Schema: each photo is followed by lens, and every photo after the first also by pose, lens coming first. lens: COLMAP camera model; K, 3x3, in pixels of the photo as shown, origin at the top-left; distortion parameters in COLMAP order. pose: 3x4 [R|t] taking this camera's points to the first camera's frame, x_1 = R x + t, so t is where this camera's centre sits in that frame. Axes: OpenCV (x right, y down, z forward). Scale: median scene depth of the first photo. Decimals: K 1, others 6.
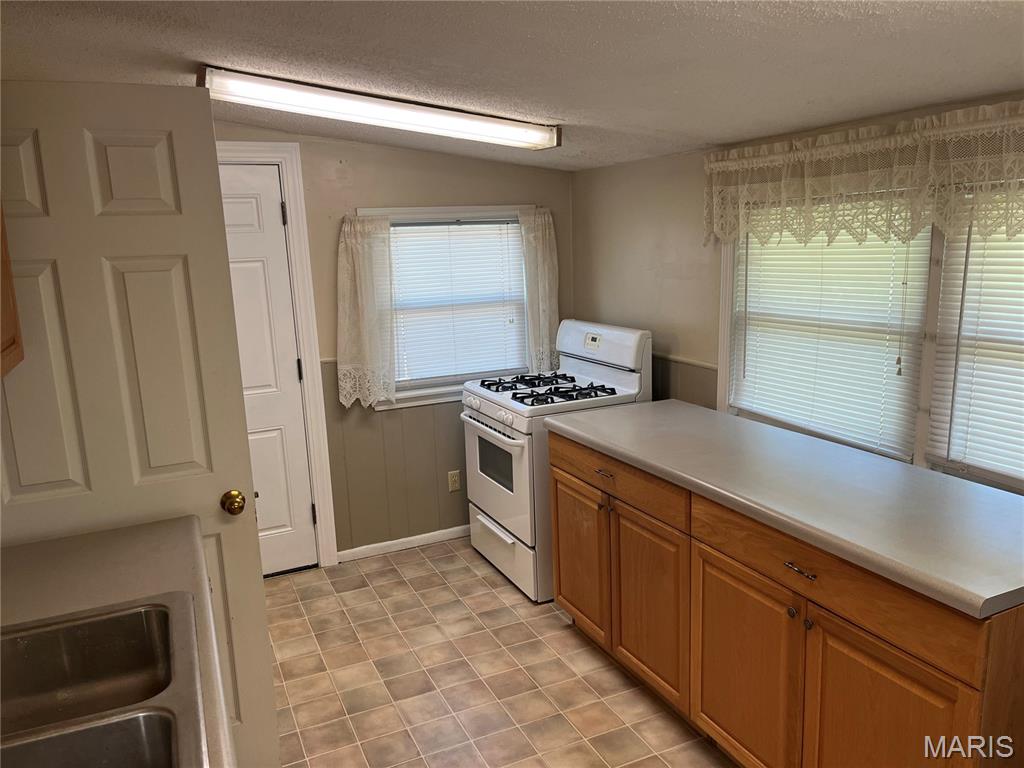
lens RADIAL K [[778.7, 0, 515.2], [0, 778.7, 390.0], [0, 0, 1]] dist [0.031721, 0.003016]
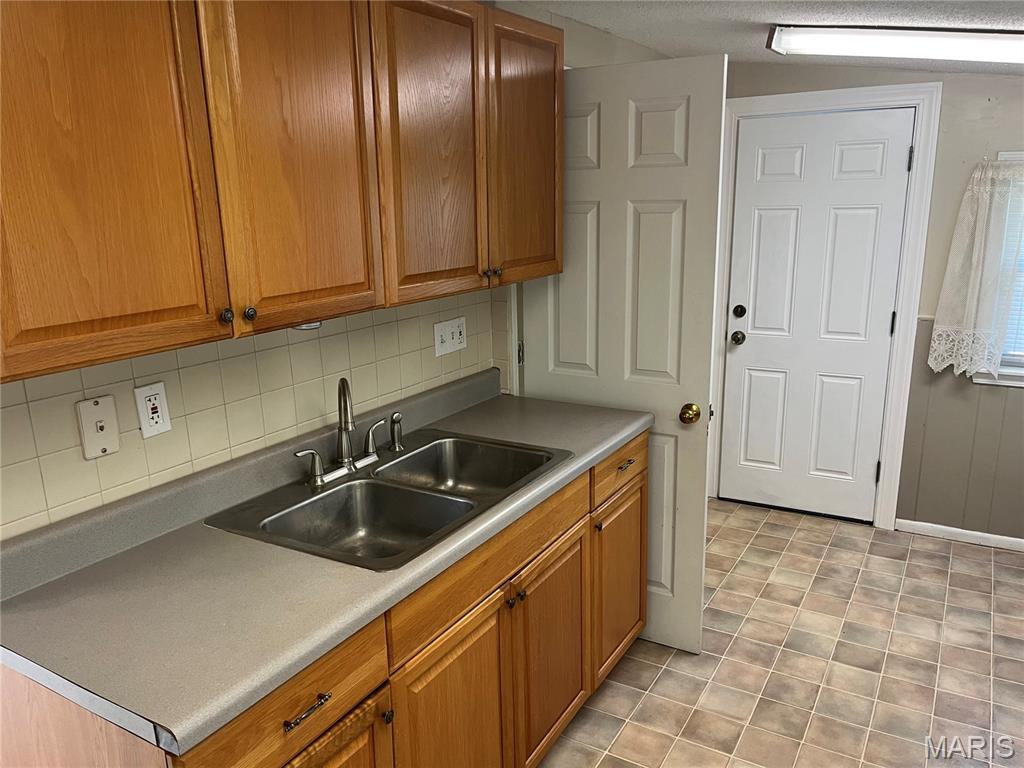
lens RADIAL K [[772.2, 0, 515.1], [0, 772.2, 388.3], [0, 0, 1]] dist [0.061946, -0.098684]
pose [[0.571313, 0.219996, -0.790698, 0.270438], [-0.165252, 0.974509, 0.151737, -0.018369], [0.803924, 0.043975, 0.593105, 0.063385]]
